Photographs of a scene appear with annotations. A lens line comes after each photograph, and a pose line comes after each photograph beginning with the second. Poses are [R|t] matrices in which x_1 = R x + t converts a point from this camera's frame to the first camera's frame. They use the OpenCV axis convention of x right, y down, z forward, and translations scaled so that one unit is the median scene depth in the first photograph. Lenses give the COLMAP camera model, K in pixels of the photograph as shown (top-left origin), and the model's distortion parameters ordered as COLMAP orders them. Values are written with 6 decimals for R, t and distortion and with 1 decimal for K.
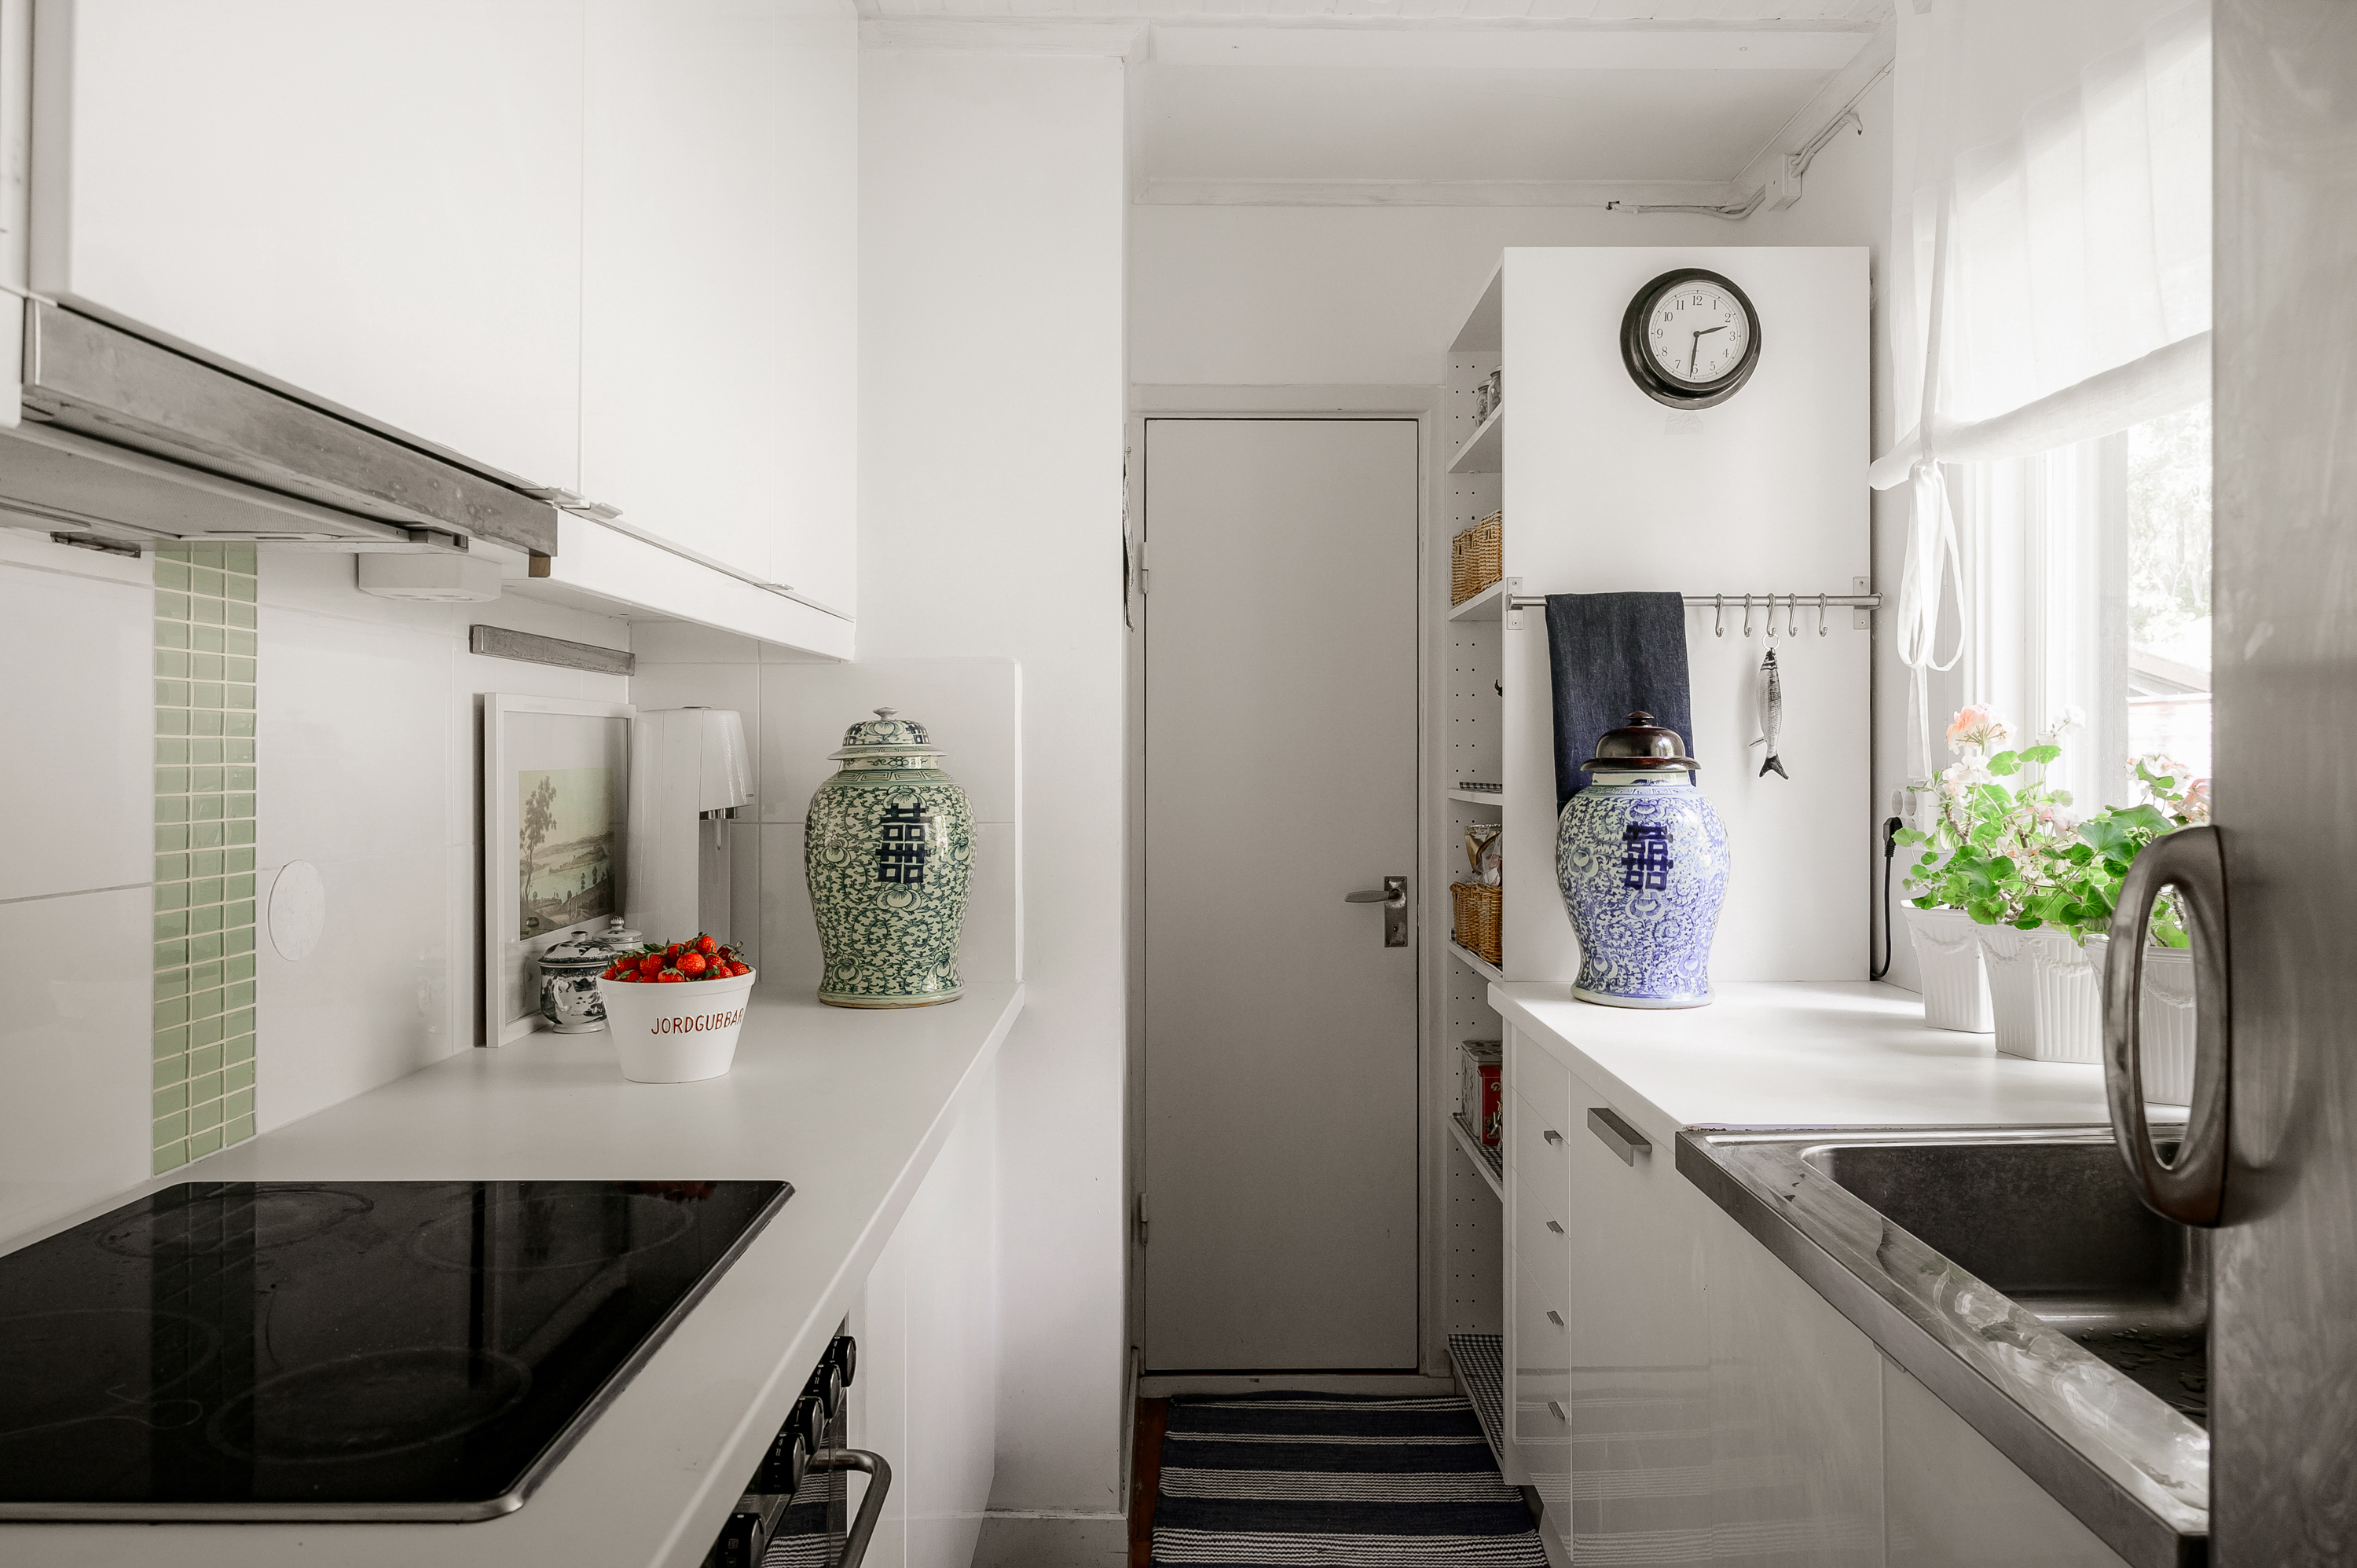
lens RADIAL K [[1576.5, 0, 1181.1], [0, 1576.5, 755.9], [0, 0, 1]] dist [0.001594, 0.003064]
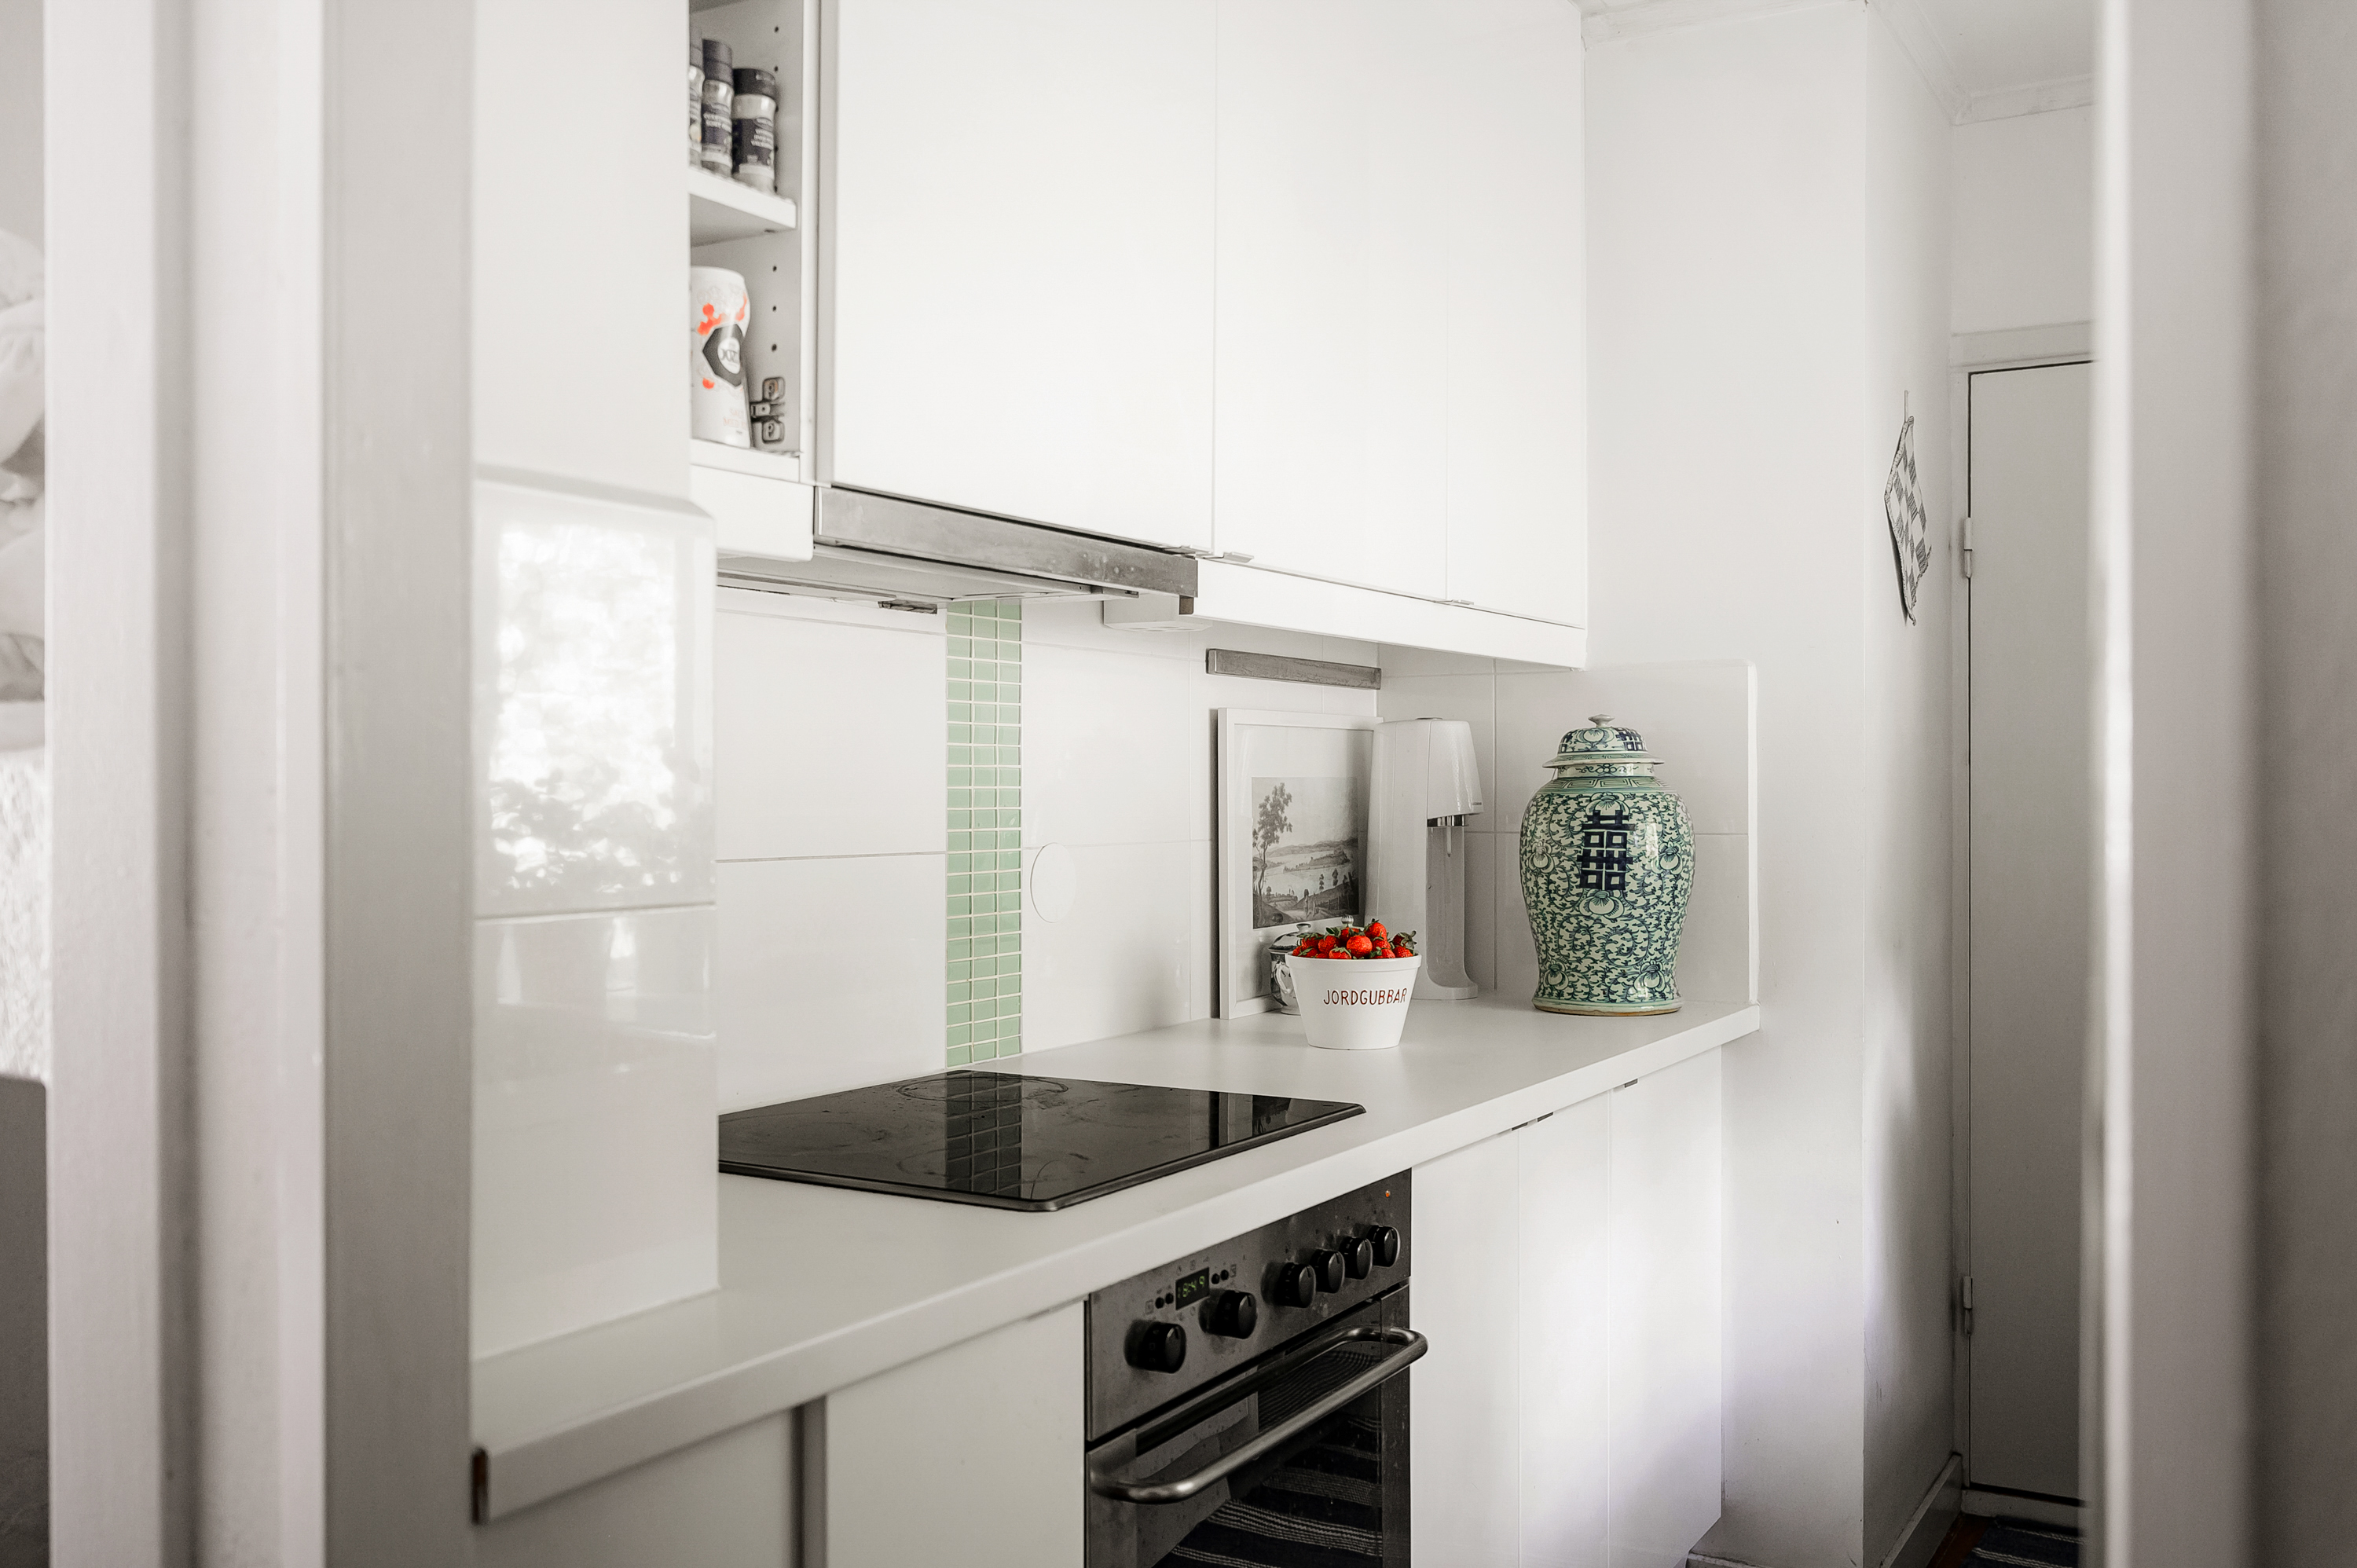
lens RADIAL K [[2032.9, 0, 1178.5], [0, 2032.9, 784.0], [0, 0, 1]] dist [0.000713, 0.003110]
pose [[0.855112, -0.003425, -0.518431, 0.259494], [0.002311, 0.999993, -0.002794, 0.016532], [0.518438, 0.001191, 0.855115, -0.239379]]
